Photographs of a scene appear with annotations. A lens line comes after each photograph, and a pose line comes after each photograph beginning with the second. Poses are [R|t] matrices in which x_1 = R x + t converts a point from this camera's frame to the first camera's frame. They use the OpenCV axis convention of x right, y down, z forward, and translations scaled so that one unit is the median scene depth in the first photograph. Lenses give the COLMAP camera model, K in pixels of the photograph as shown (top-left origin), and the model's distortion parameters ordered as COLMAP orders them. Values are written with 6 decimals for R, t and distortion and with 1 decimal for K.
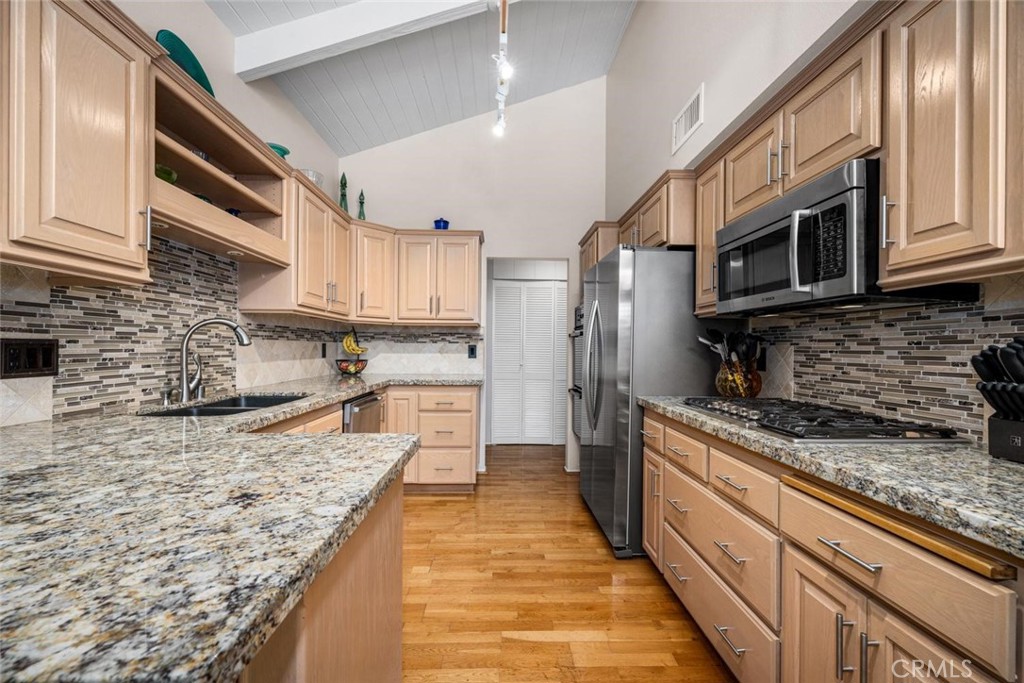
lens RADIAL K [[411.7, 0, 510.2], [0, 411.7, 347.7], [0, 0, 1]] dist [-0.000214, -0.000091]
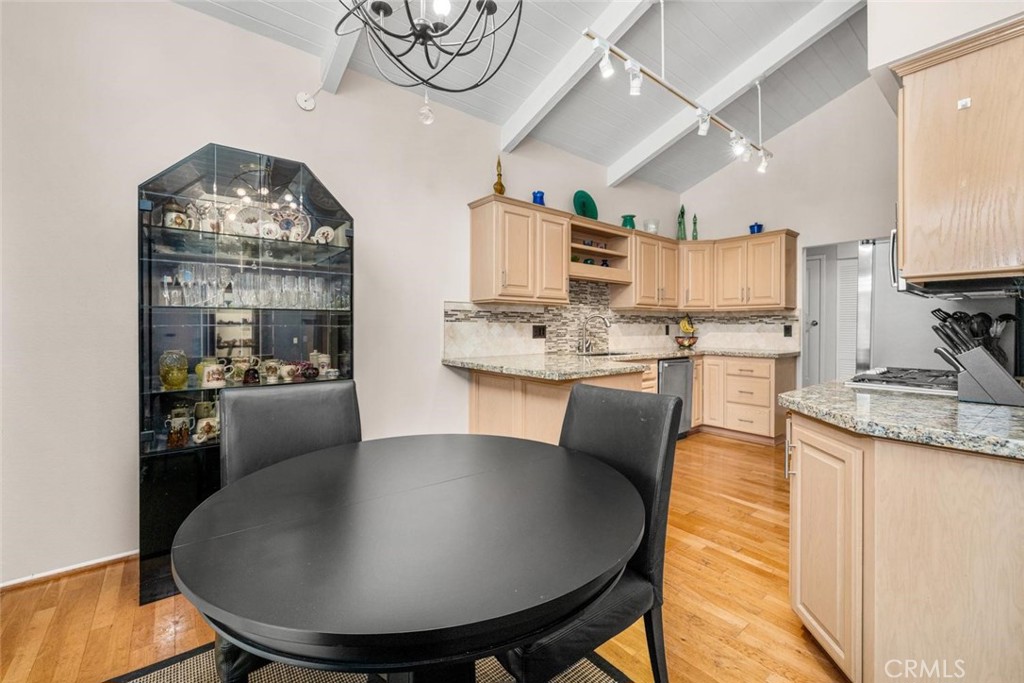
lens RADIAL K [[417.2, 0, 516.8], [0, 417.2, 333.3], [0, 0, 1]] dist [-0.000947, -0.000171]
pose [[0.615569, 0.005043, -0.788067, 0.733562], [0.003295, 0.999954, 0.008973, 0.005783], [0.788076, -0.008120, 0.615525, -0.652736]]
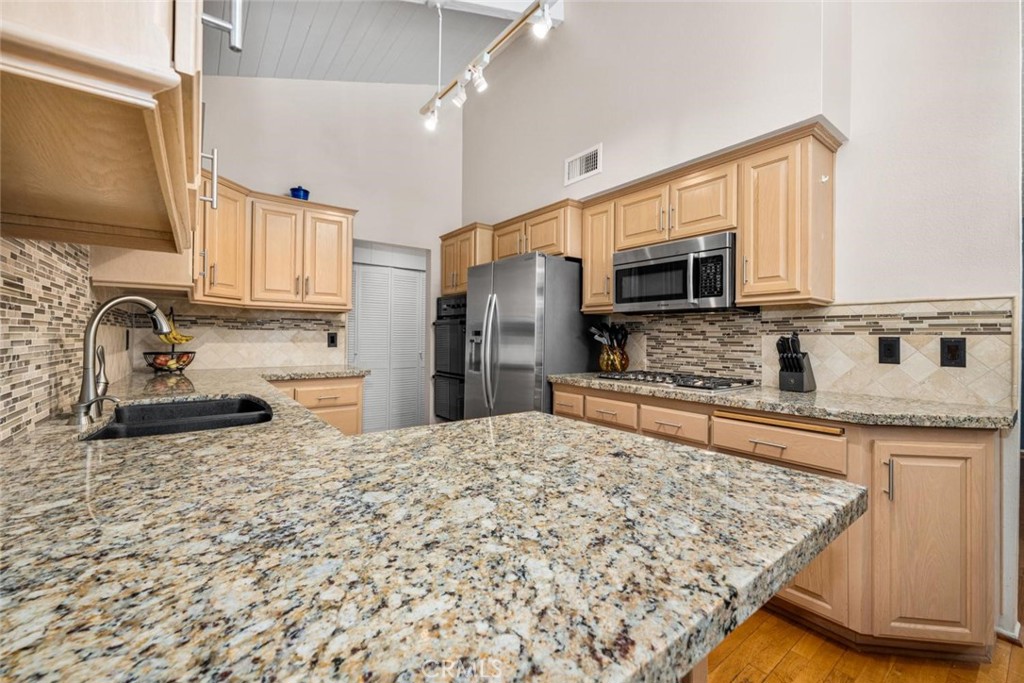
lens RADIAL K [[417.2, 0, 516.8], [0, 417.2, 333.3], [0, 0, 1]] dist [-0.000947, -0.000171]
pose [[0.810870, 0.003533, 0.585216, -0.602692], [-0.001653, 0.999992, -0.003748, -0.005020], [-0.585225, 0.002072, 0.810869, 0.044695]]
